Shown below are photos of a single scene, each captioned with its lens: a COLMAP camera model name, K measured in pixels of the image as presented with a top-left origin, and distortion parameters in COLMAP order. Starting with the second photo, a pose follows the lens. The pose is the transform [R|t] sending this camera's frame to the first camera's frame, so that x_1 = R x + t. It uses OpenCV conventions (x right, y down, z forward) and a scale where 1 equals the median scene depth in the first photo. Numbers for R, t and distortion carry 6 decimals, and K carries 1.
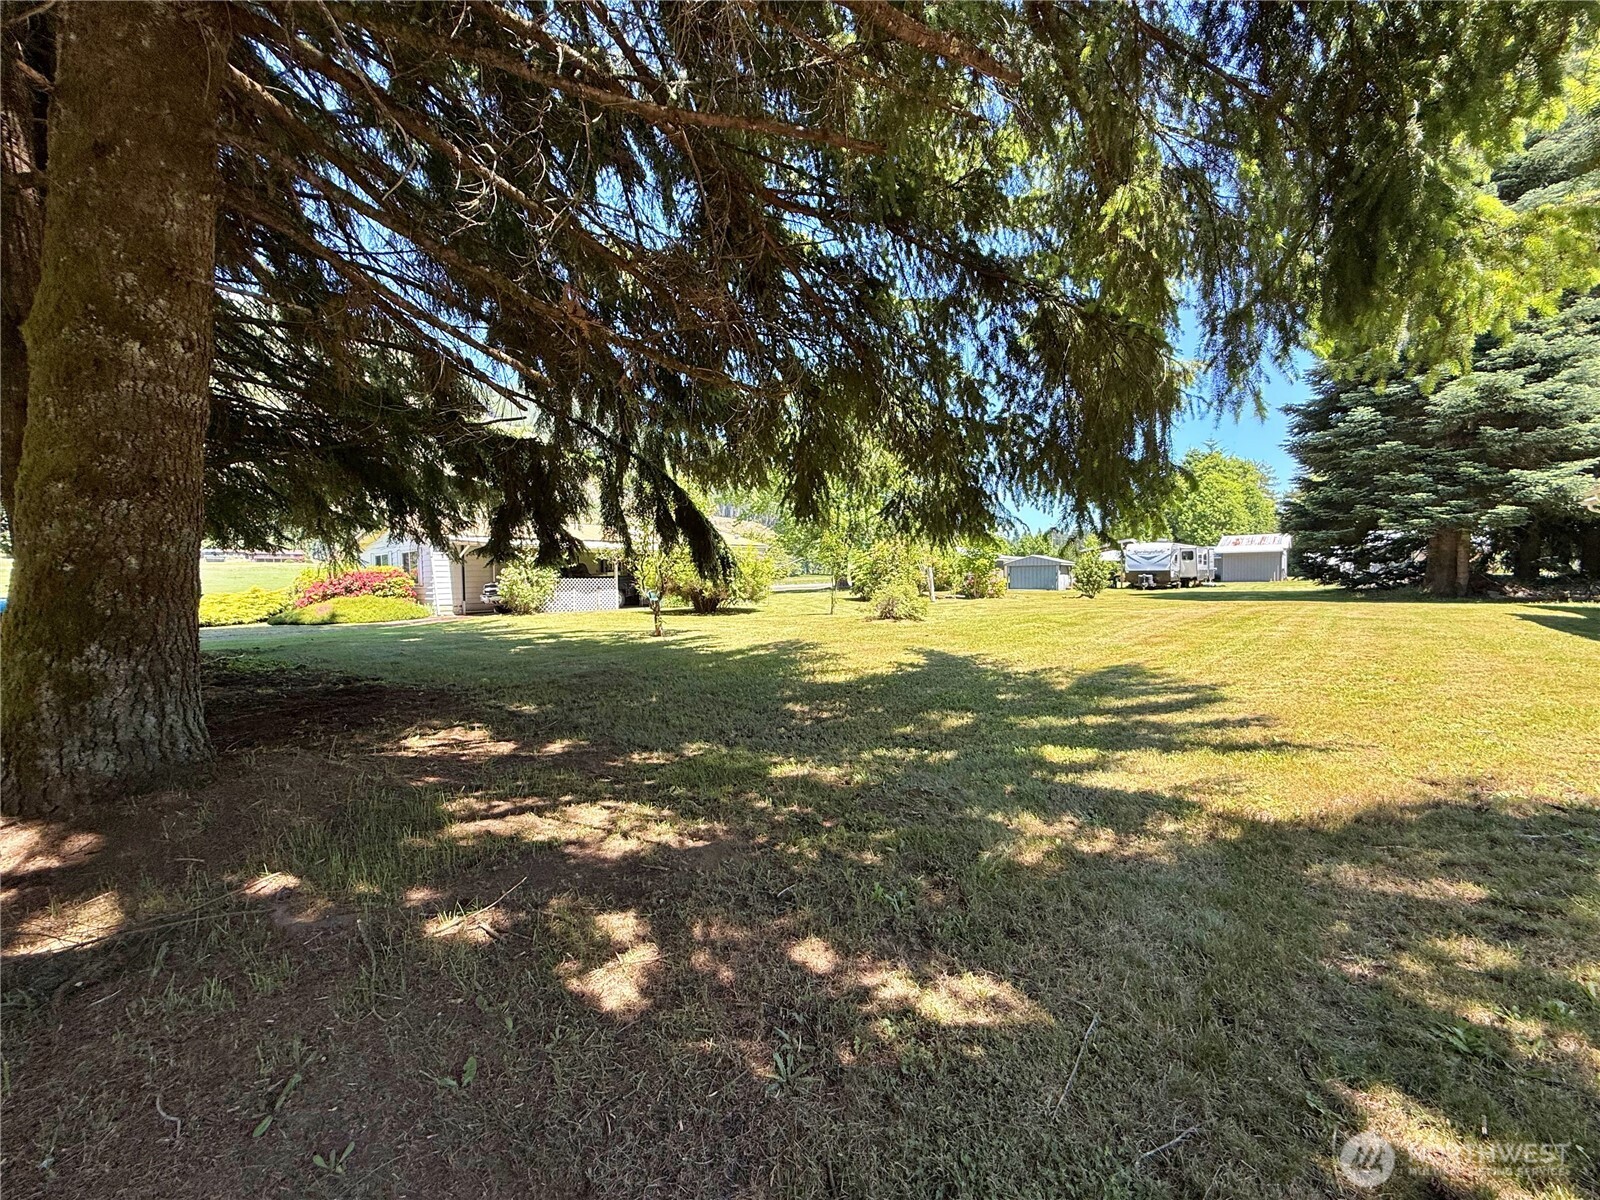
lens RADIAL K [[635.1, 0, 801.4], [0, 635.1, 597.9], [0, 0, 1]] dist [0.002345, -0.000015]
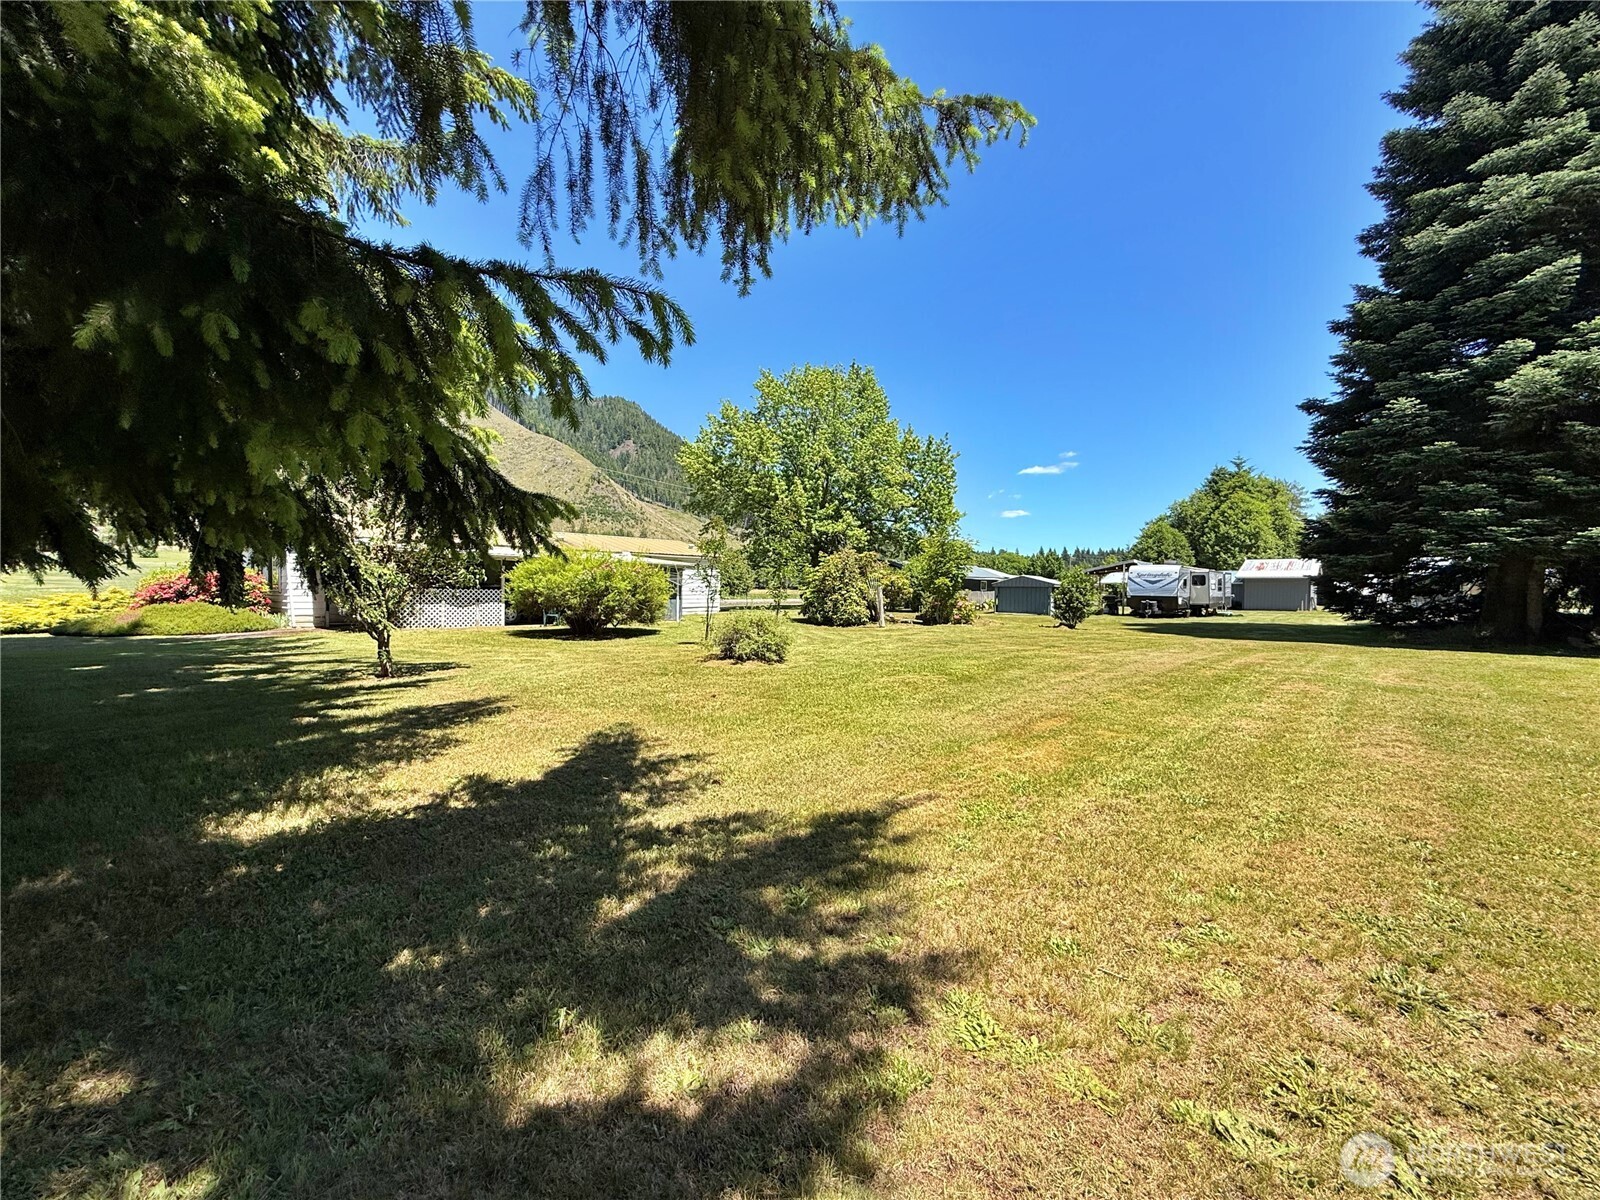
lens RADIAL K [[635.1, 0, 798.5], [0, 635.1, 599.6], [0, 0, 1]] dist [0.002345, -0.000015]
pose [[0.998929, 0.027795, -0.036996, 0.119047], [-0.028444, 0.999448, -0.017152, -0.012122], [0.036498, 0.018186, 0.999168, 0.133807]]
